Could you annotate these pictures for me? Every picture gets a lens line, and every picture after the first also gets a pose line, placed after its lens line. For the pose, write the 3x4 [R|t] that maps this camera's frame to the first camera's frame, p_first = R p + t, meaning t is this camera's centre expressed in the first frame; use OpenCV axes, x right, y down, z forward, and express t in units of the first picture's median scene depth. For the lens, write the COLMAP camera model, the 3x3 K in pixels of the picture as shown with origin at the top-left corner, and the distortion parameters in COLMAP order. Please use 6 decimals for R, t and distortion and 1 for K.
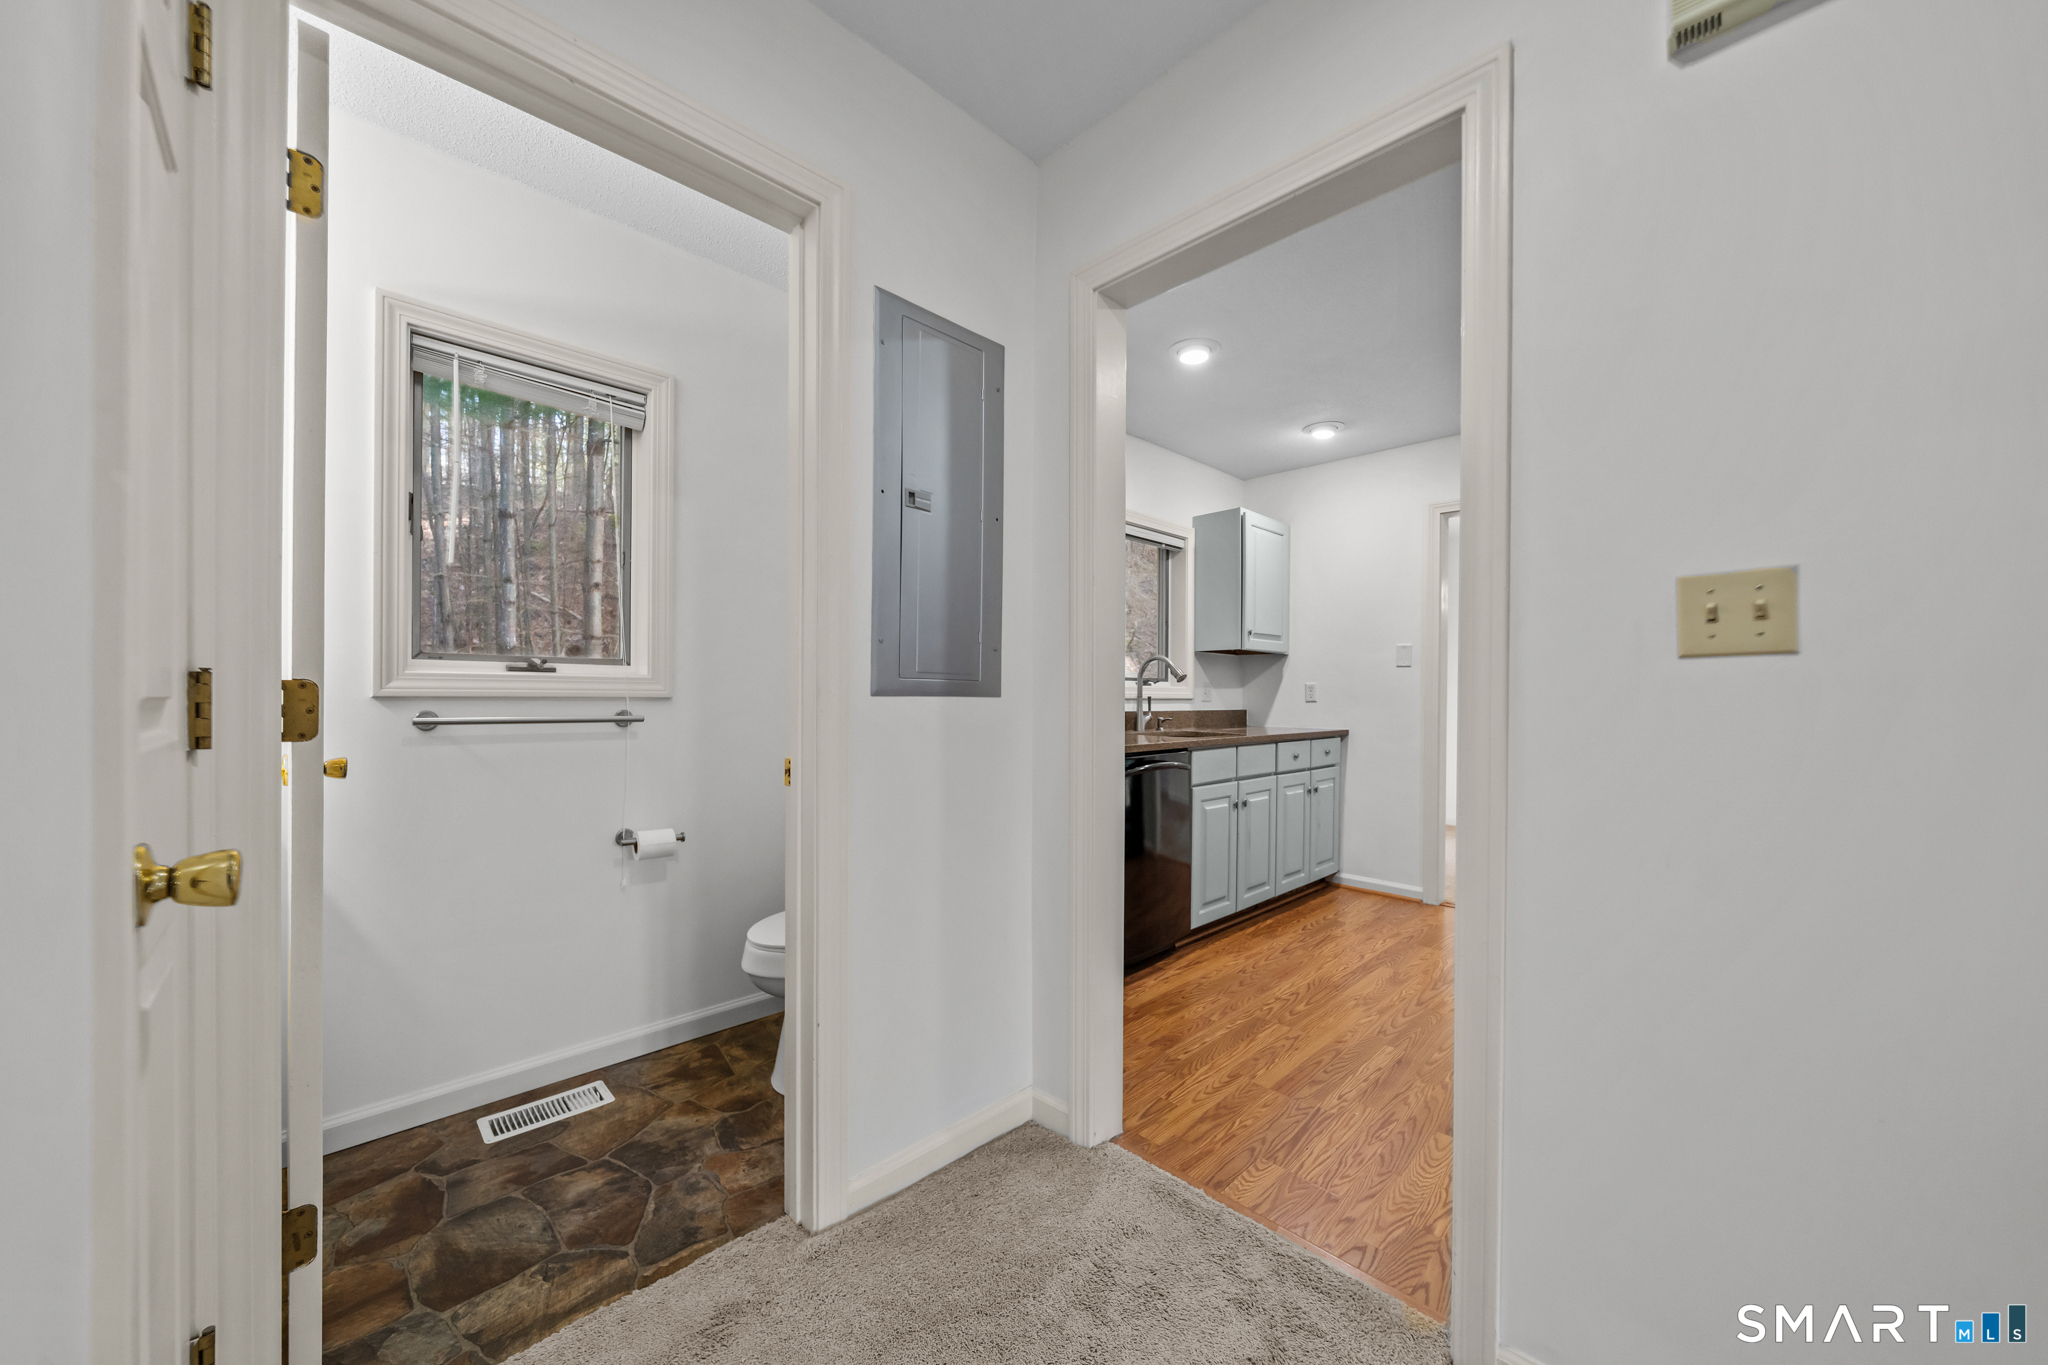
lens RADIAL K [[774.4, 0, 991.0], [0, 774.4, 697.0], [0, 0, 1]] dist [0.000518, -0.000353]
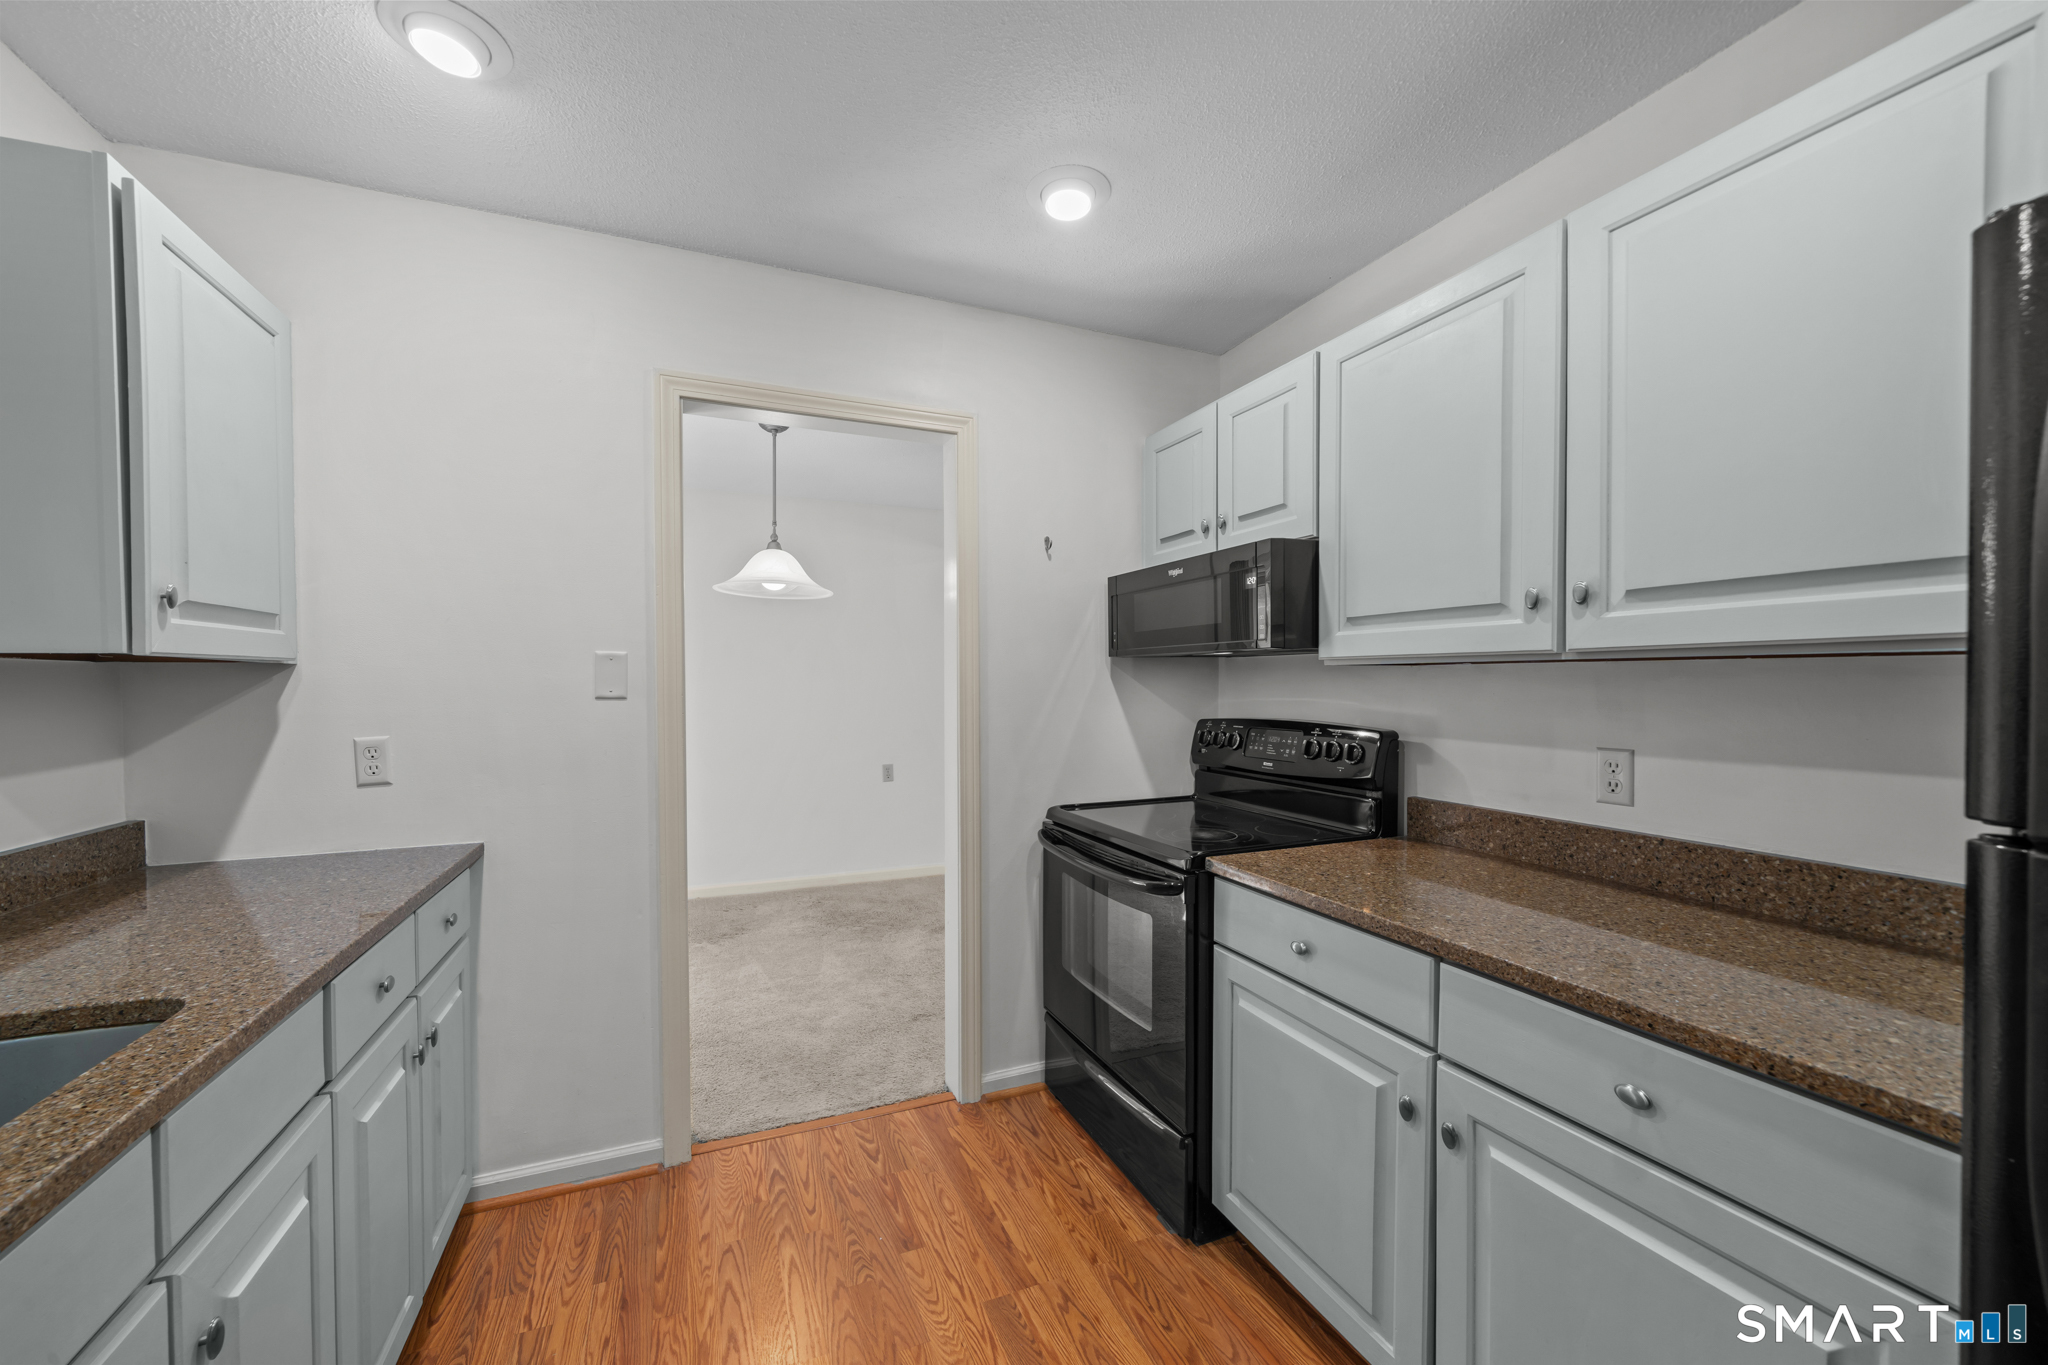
lens RADIAL K [[774.4, 0, 1000.2], [0, 774.4, 695.4], [0, 0, 1]] dist [0.000518, -0.000353]
pose [[0.375515, -0.026677, 0.926432, 0.178752], [0.011668, 0.999643, 0.024056, -0.049668], [-0.926743, 0.001776, 0.375692, 0.596759]]
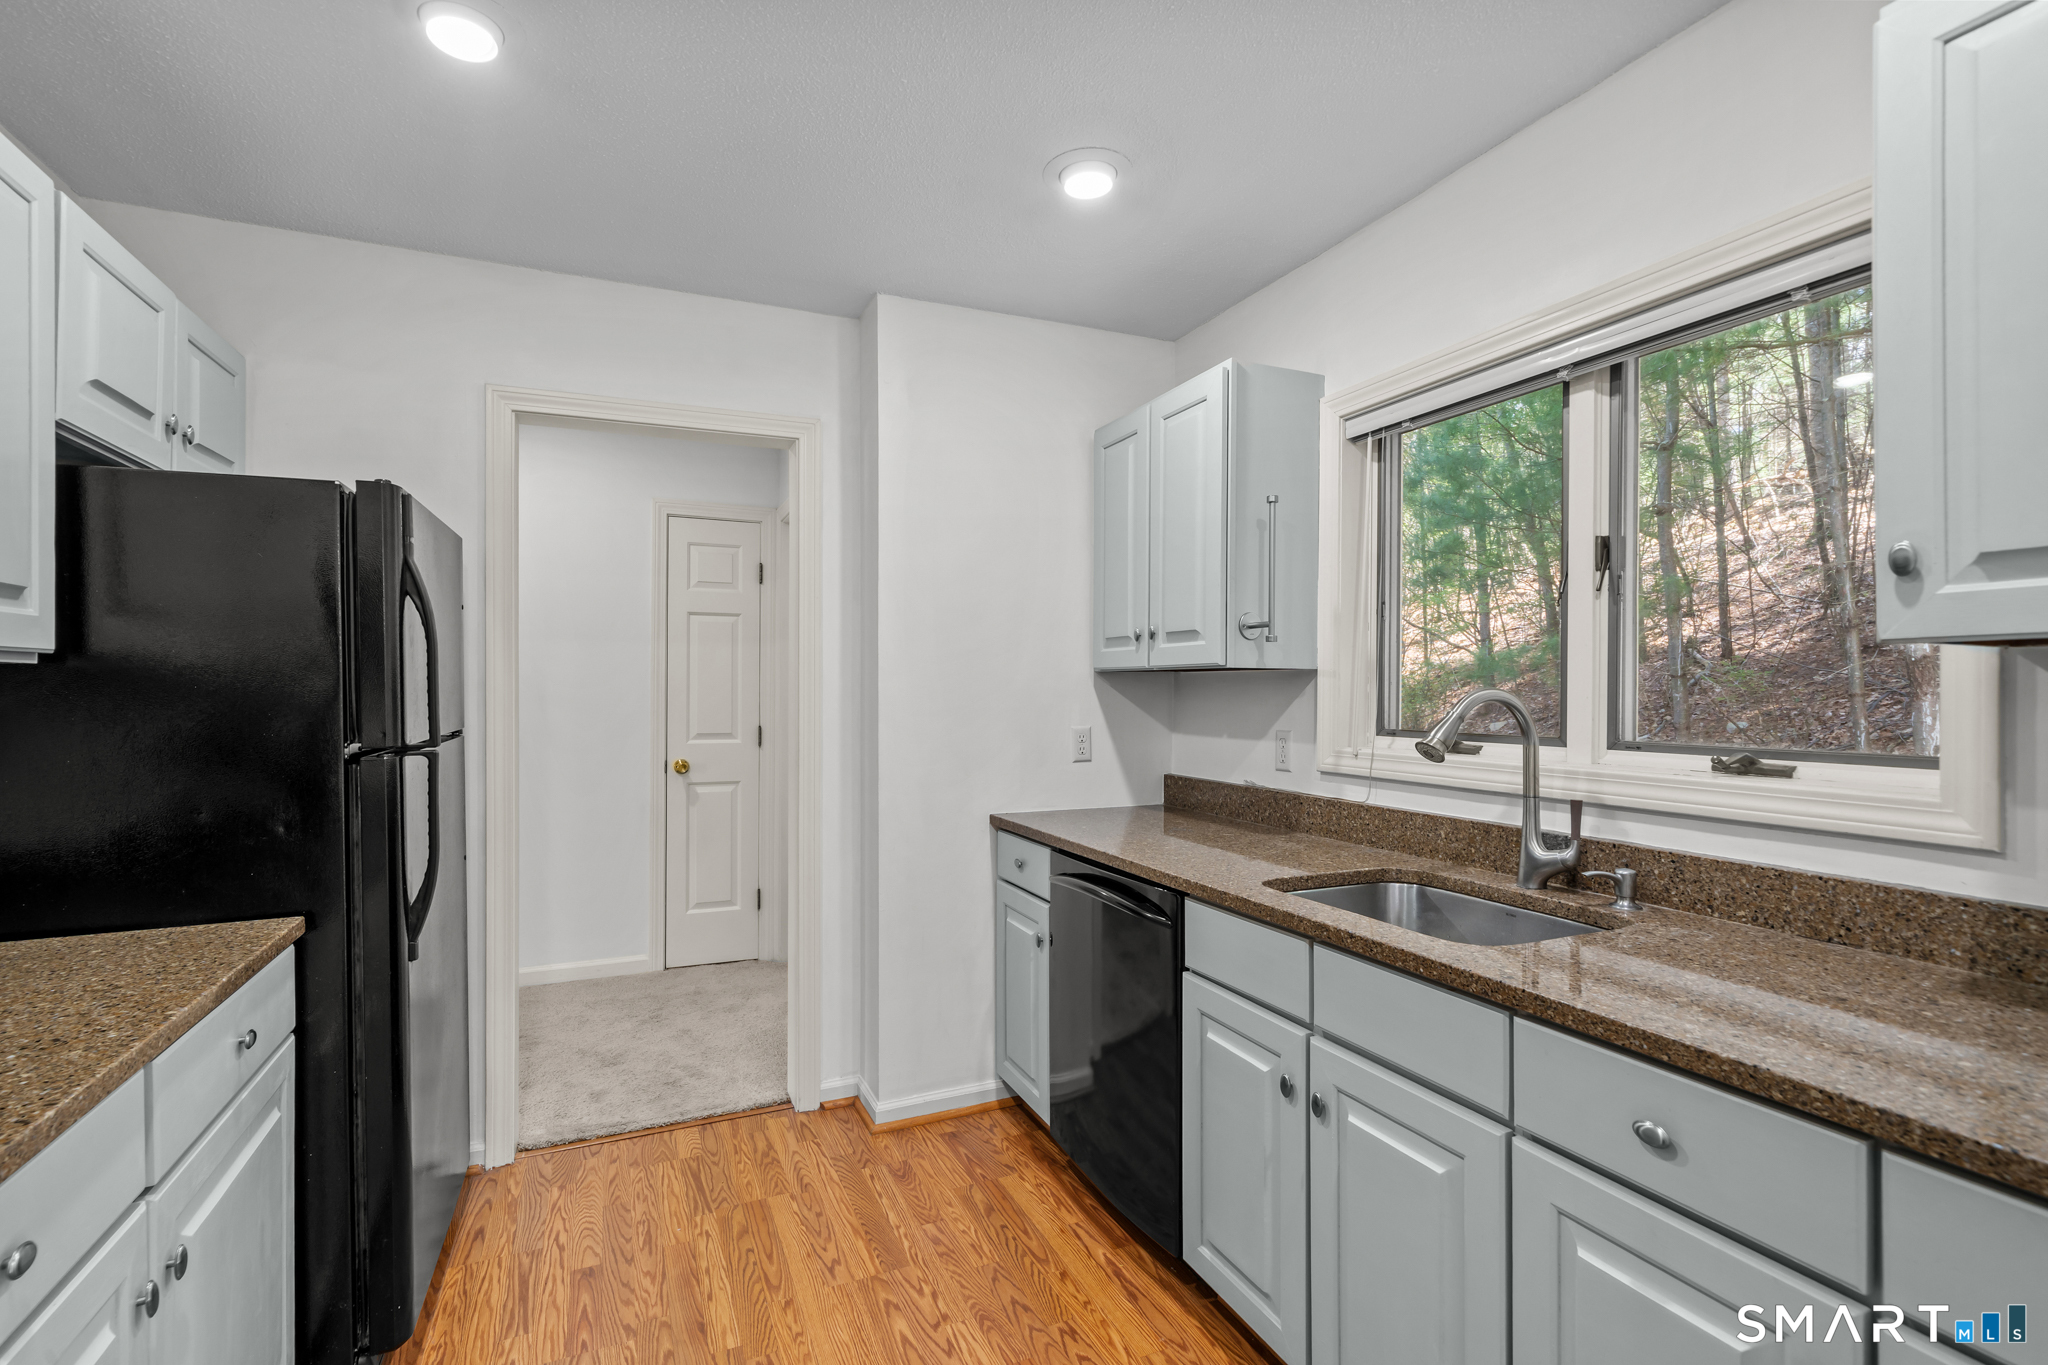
lens RADIAL K [[901.0, 0, 1001.3], [0, 901.0, 701.9], [0, 0, 1]] dist [0.004070, -0.001062]
pose [[-0.357707, 0.003955, -0.933826, 0.662172], [-0.007548, 0.999946, 0.007127, -0.044689], [0.933804, 0.009598, -0.357657, 0.867091]]
